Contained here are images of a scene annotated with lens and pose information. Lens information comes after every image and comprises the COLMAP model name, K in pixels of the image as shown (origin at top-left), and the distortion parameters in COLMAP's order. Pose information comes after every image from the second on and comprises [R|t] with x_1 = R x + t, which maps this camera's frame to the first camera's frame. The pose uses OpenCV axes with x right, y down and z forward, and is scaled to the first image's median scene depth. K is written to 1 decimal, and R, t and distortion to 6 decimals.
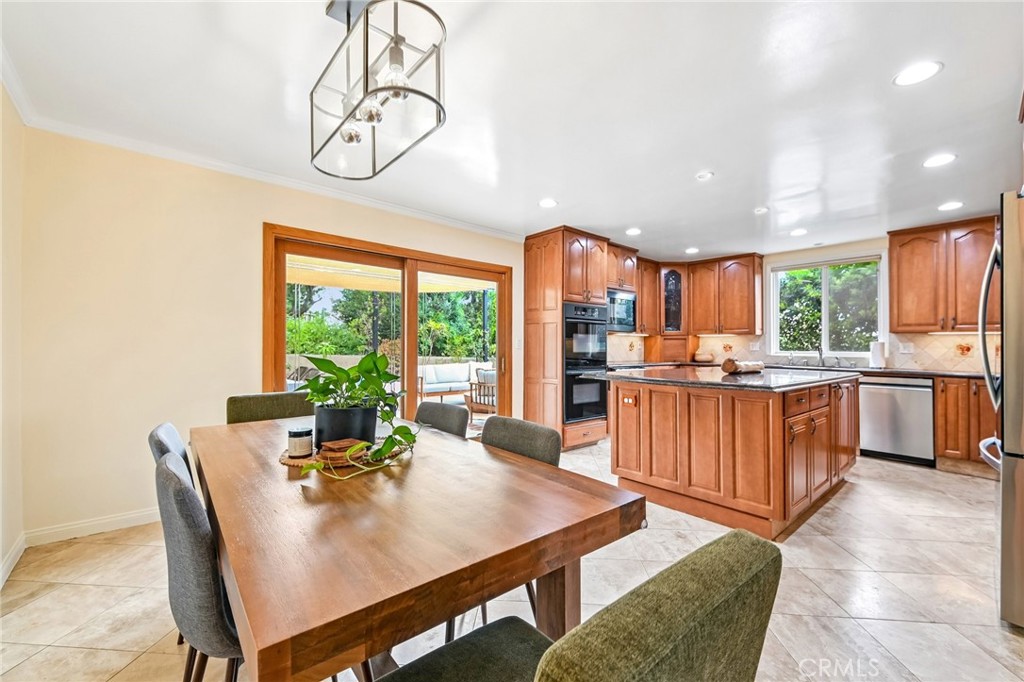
lens RADIAL K [[415.1, 0, 510.3], [0, 415.1, 324.8], [0, 0, 1]] dist [0.000661, -0.019942]
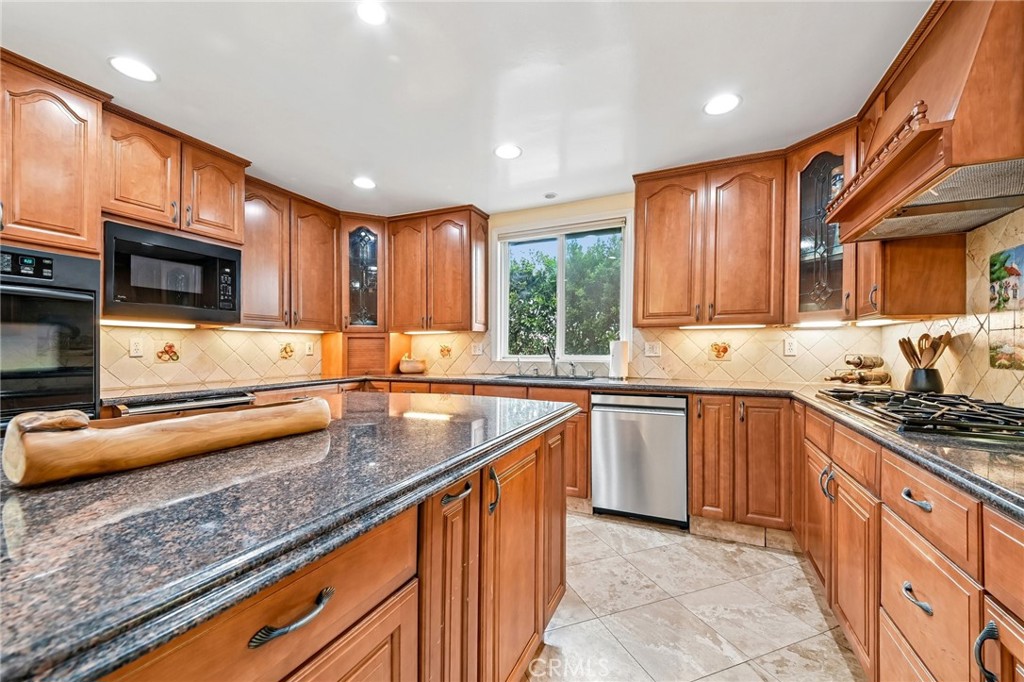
lens RADIAL K [[404.3, 0, 512.0], [0, 404.3, 341.0], [0, 0, 1]] dist [-0.000551, -0.000054]
pose [[0.904344, -0.002343, 0.426797, 0.448103], [-0.010400, 0.999567, 0.027524, 0.025752], [-0.426677, -0.029330, 0.903928, 0.467410]]
